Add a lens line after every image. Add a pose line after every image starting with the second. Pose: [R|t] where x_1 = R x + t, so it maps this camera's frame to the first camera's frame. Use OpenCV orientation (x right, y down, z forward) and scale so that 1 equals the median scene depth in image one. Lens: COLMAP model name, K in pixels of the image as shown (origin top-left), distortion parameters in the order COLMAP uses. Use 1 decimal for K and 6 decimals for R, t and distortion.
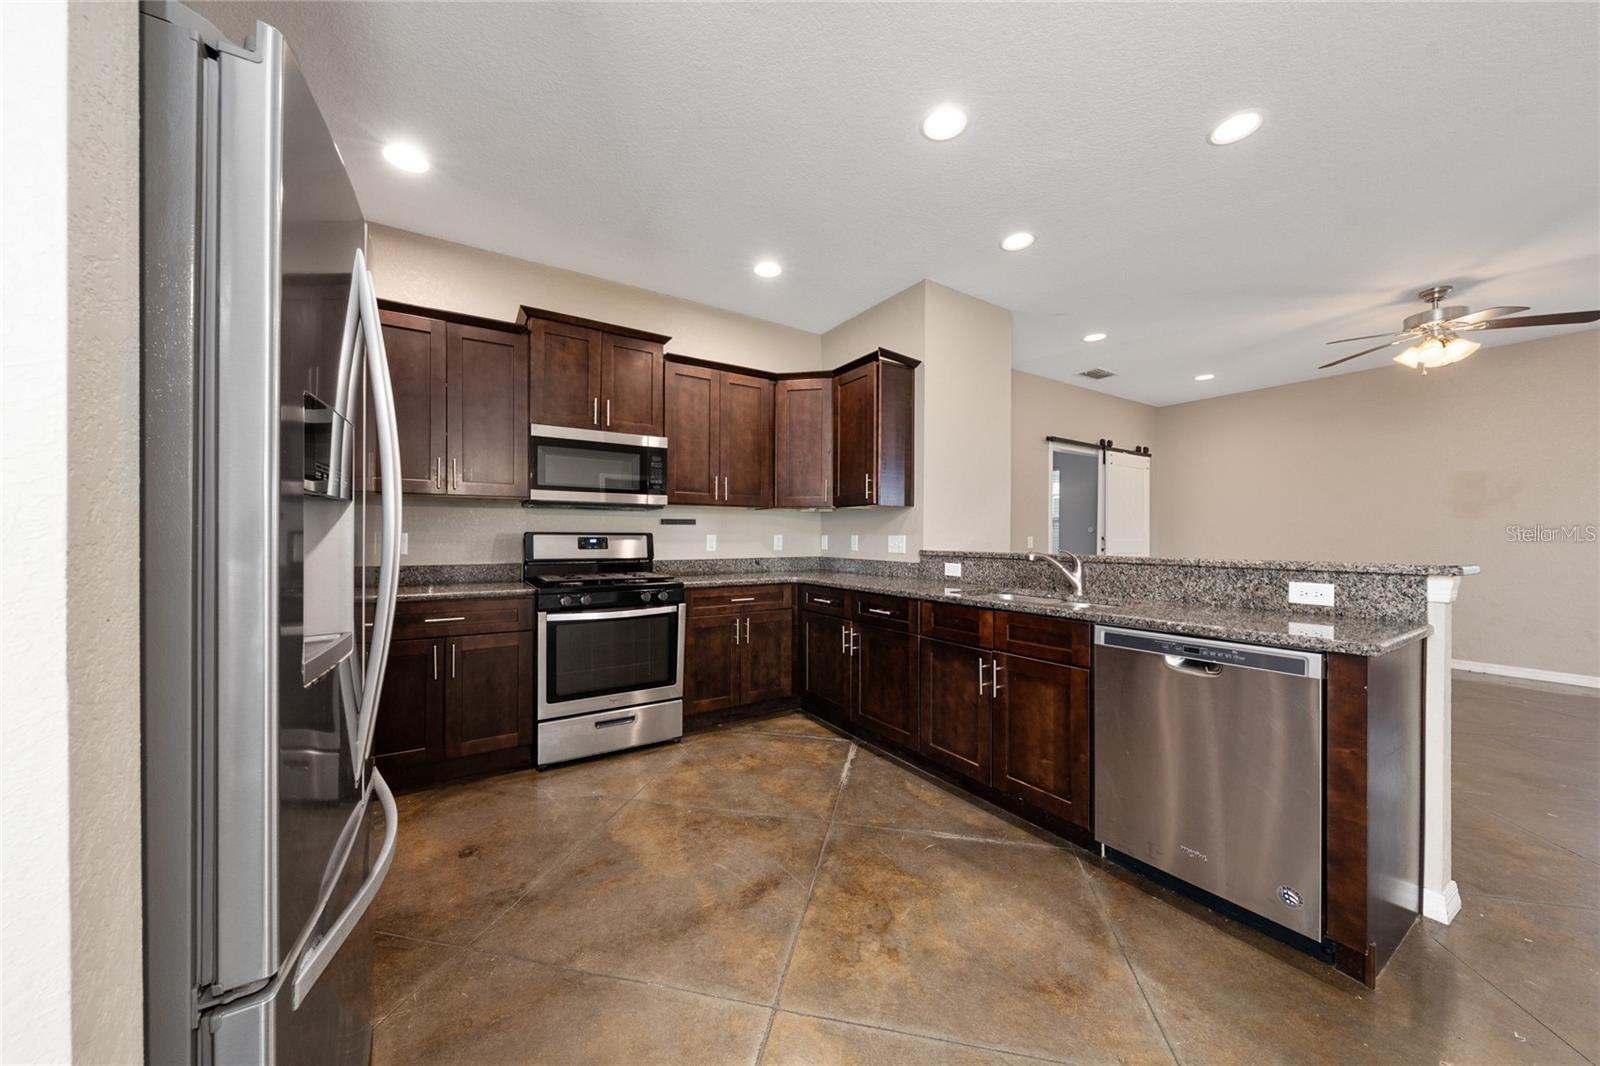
lens RADIAL K [[550.4, 0, 807.7], [0, 550.4, 537.6], [0, 0, 1]] dist [-0.002448, -0.000494]
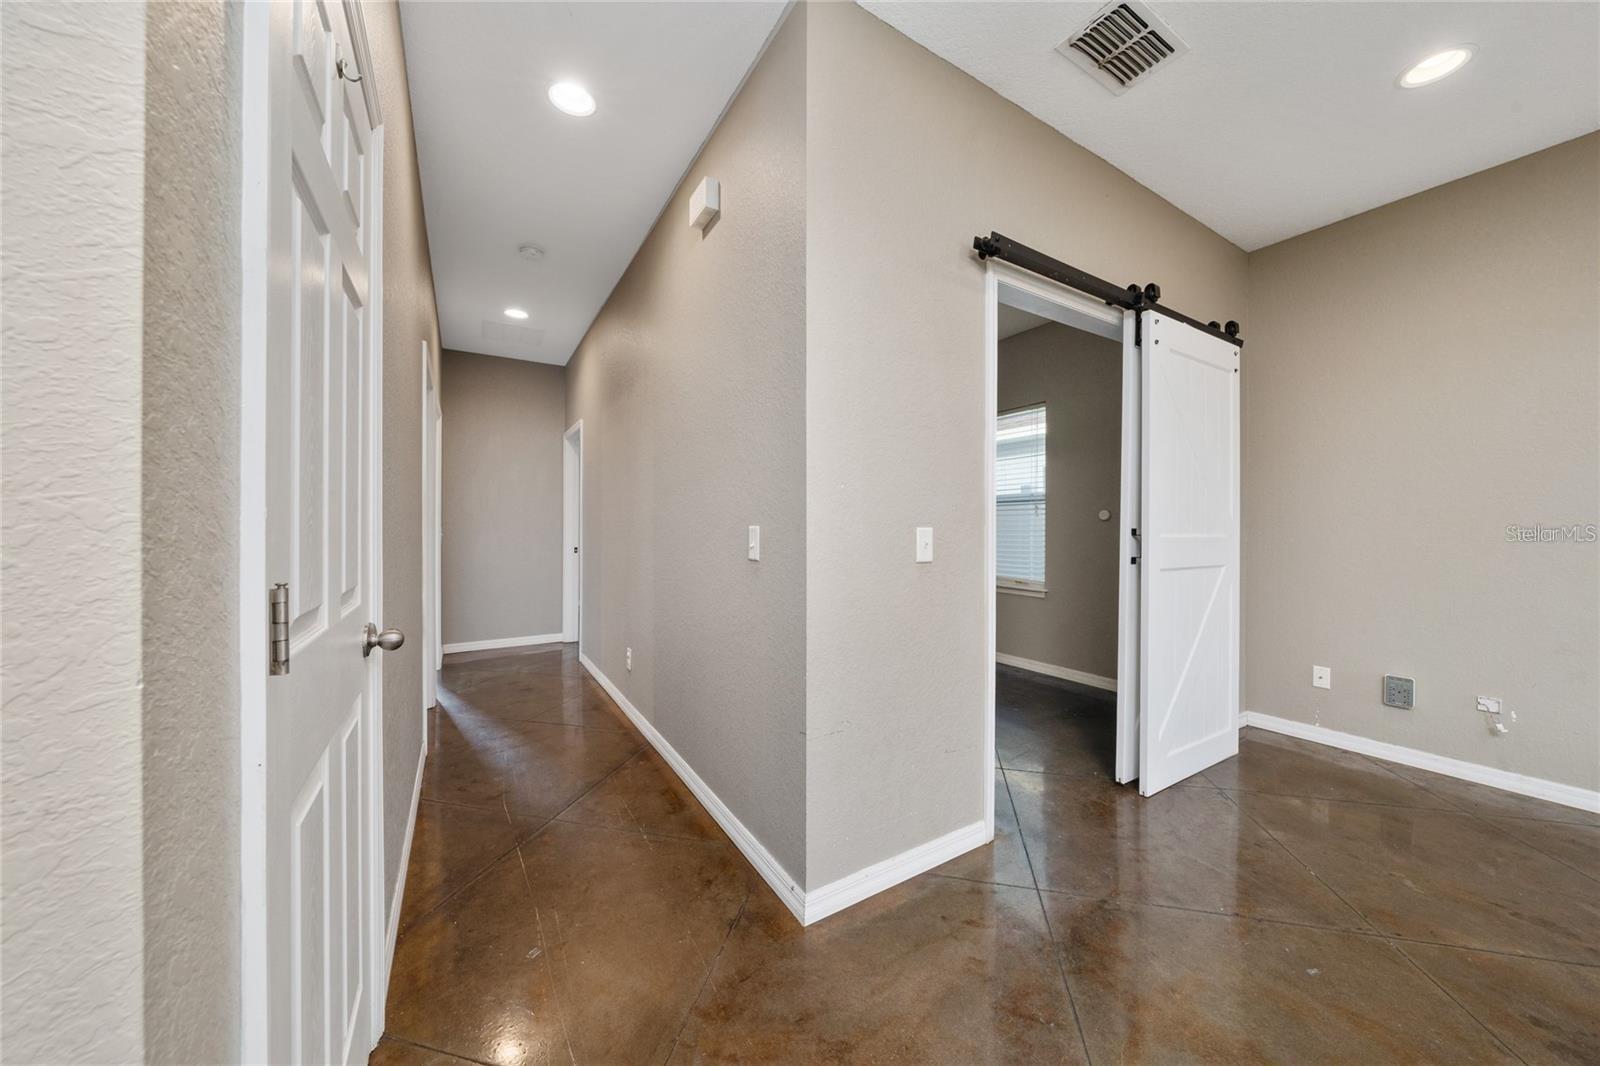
lens RADIAL K [[550.4, 0, 807.9], [0, 550.4, 523.7], [0, 0, 1]] dist [-0.002448, -0.000494]
pose [[0.999733, -0.001232, -0.023066, 0.307948], [0.001307, 0.999994, 0.003244, -0.006111], [0.023062, -0.003274, 0.999729, 0.593580]]
